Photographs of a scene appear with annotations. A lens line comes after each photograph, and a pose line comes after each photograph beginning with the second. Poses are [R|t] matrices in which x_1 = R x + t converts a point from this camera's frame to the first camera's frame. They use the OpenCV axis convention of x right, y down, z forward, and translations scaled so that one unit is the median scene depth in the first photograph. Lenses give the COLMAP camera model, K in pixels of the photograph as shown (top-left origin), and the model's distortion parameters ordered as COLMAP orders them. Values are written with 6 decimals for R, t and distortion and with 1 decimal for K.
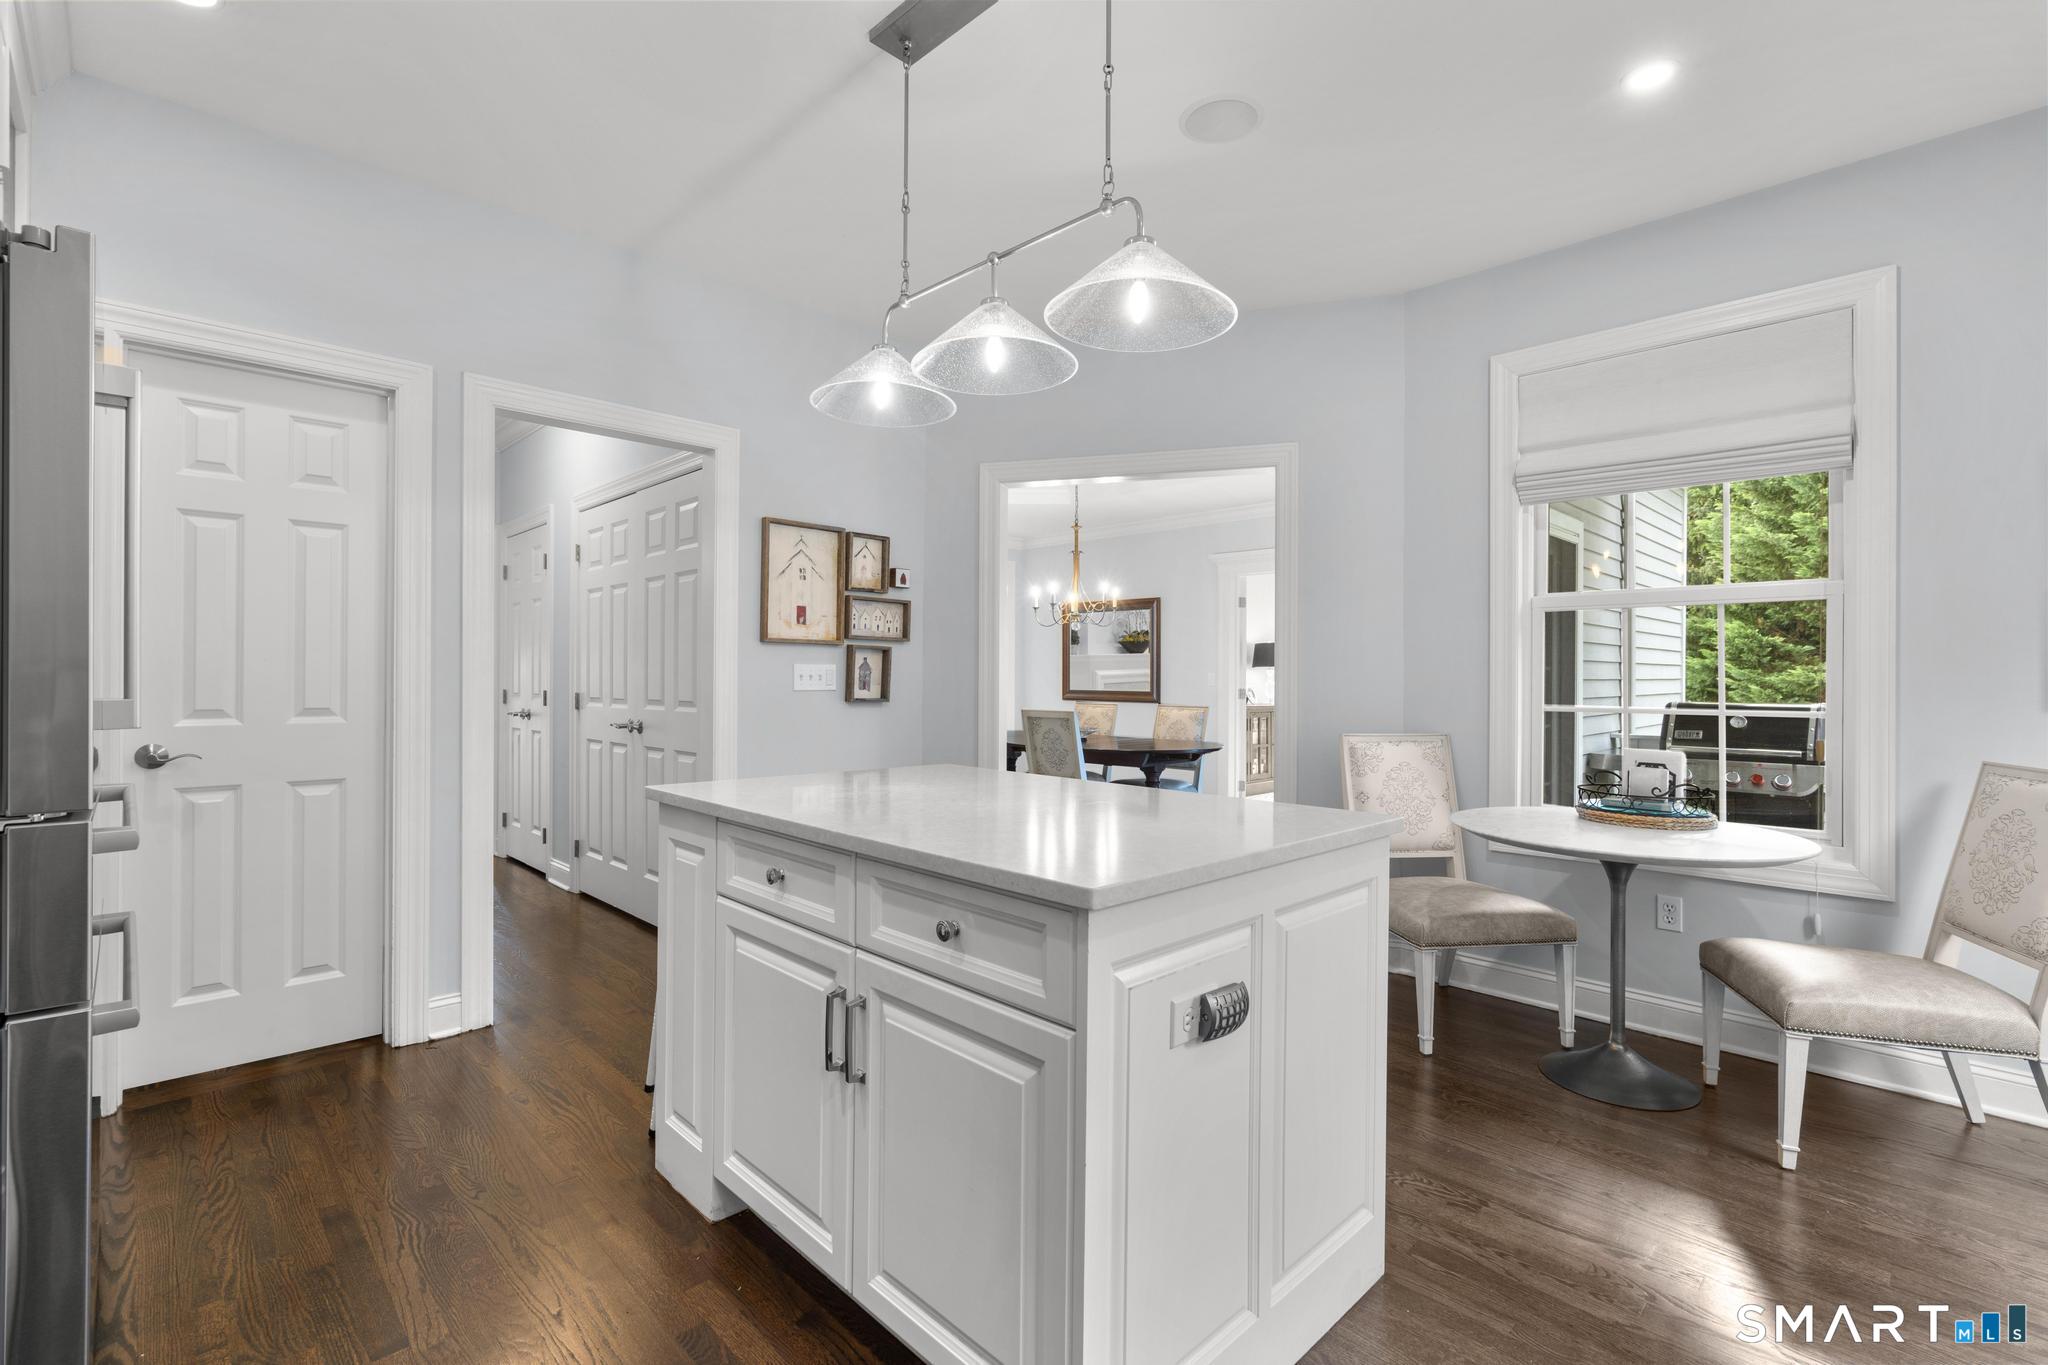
lens RADIAL K [[915.2, 0, 1028.4], [0, 915.2, 676.4], [0, 0, 1]] dist [-0.005697, 0.001253]
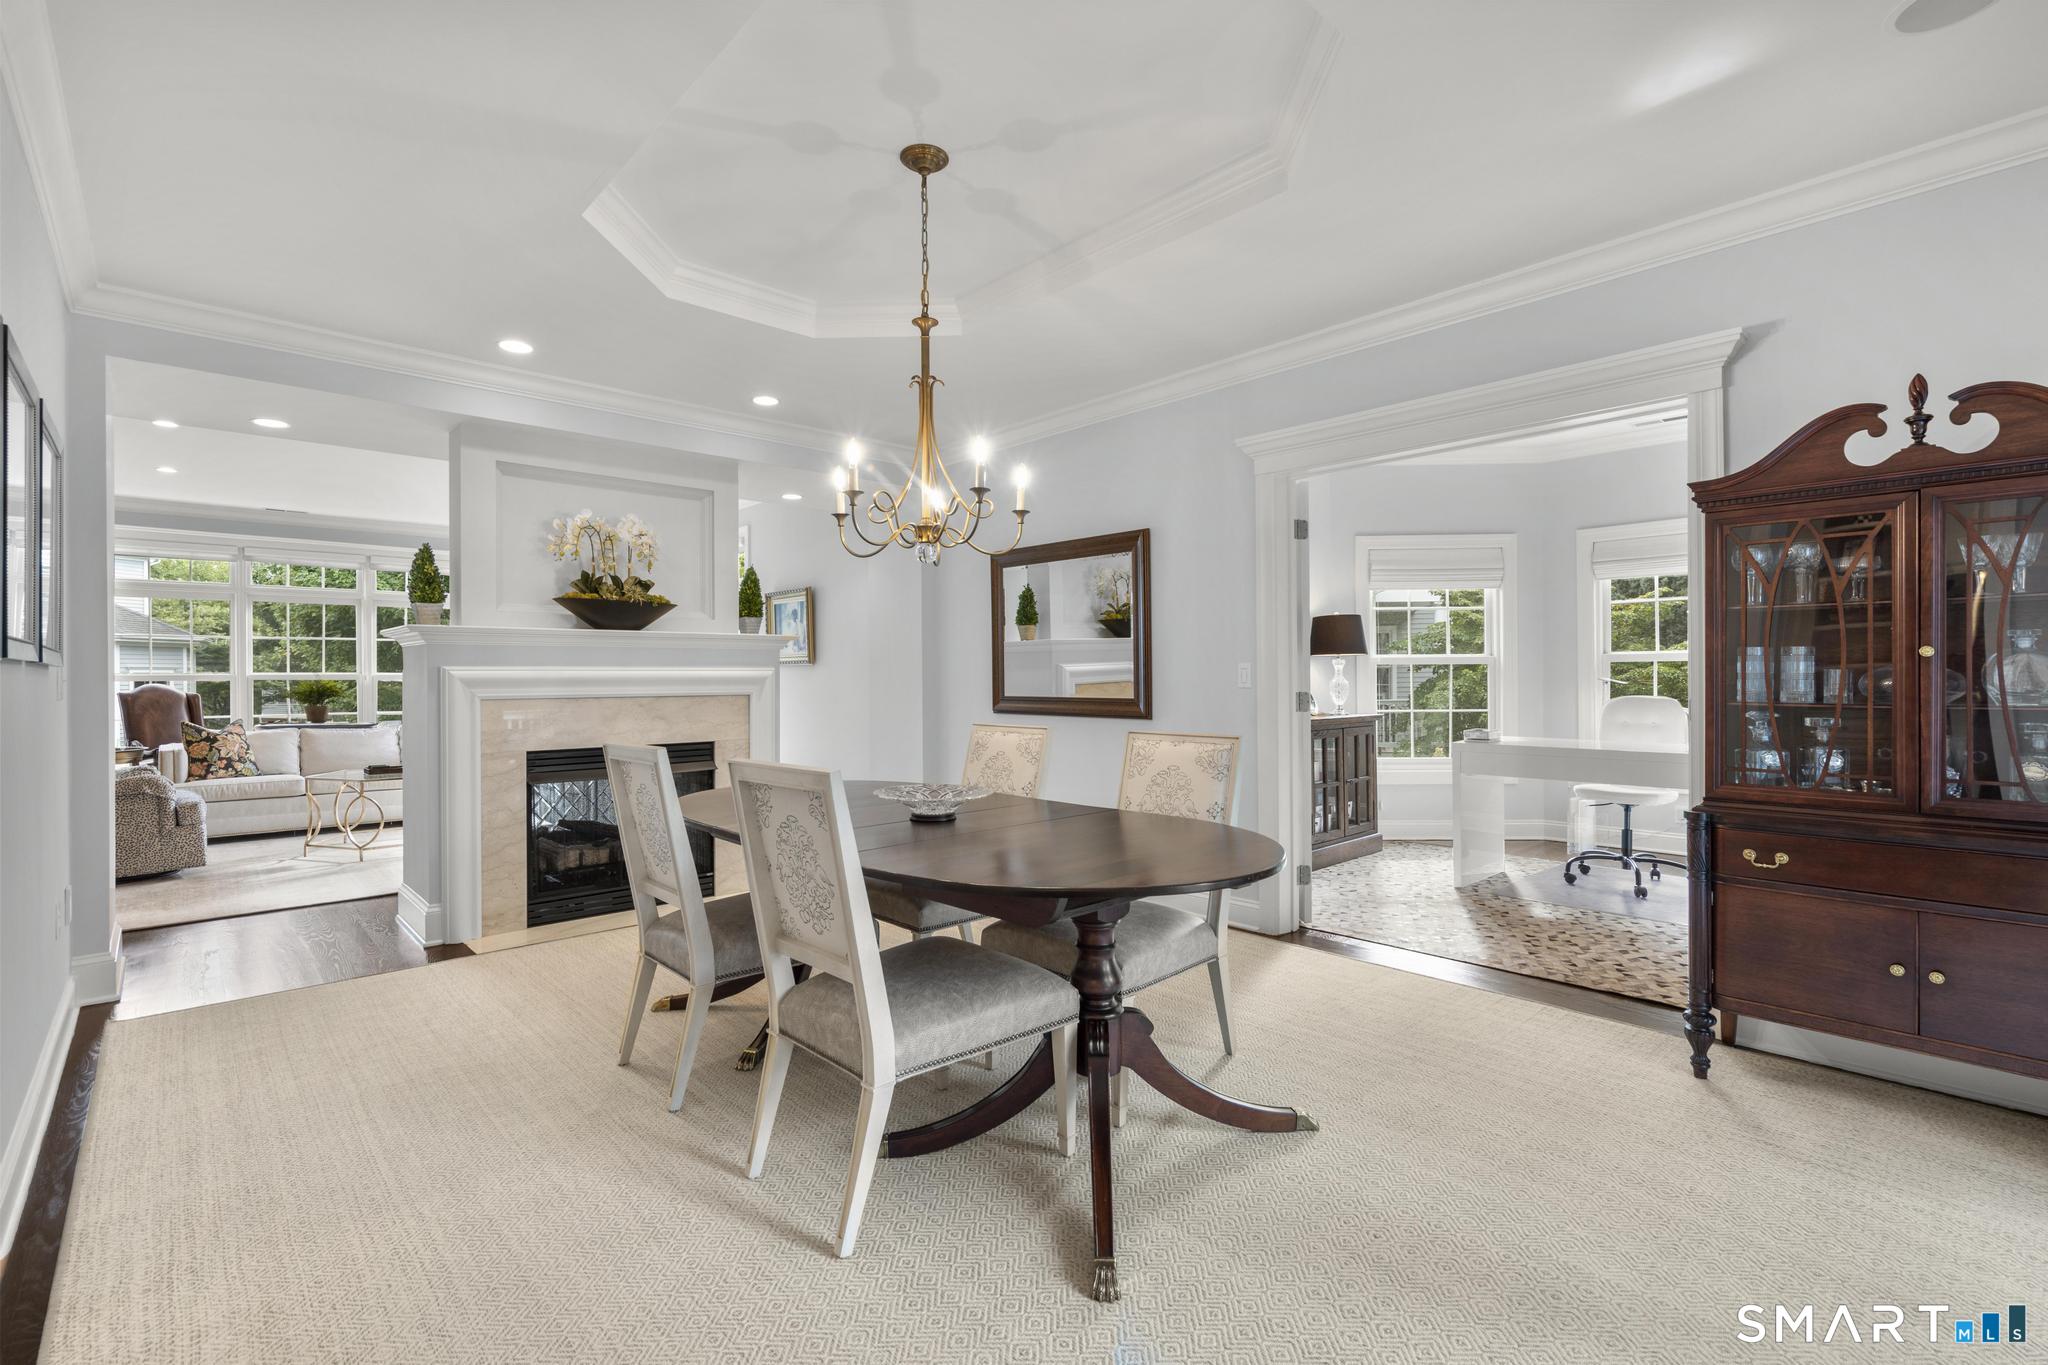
lens RADIAL K [[915.2, 0, 1016.9], [0, 915.2, 679.2], [0, 0, 1]] dist [-0.005697, 0.001253]
pose [[0.999002, -0.013683, -0.042510, 0.085645], [0.013766, 0.999904, 0.001643, 0.002848], [0.042483, -0.002227, 0.999095, 0.438028]]
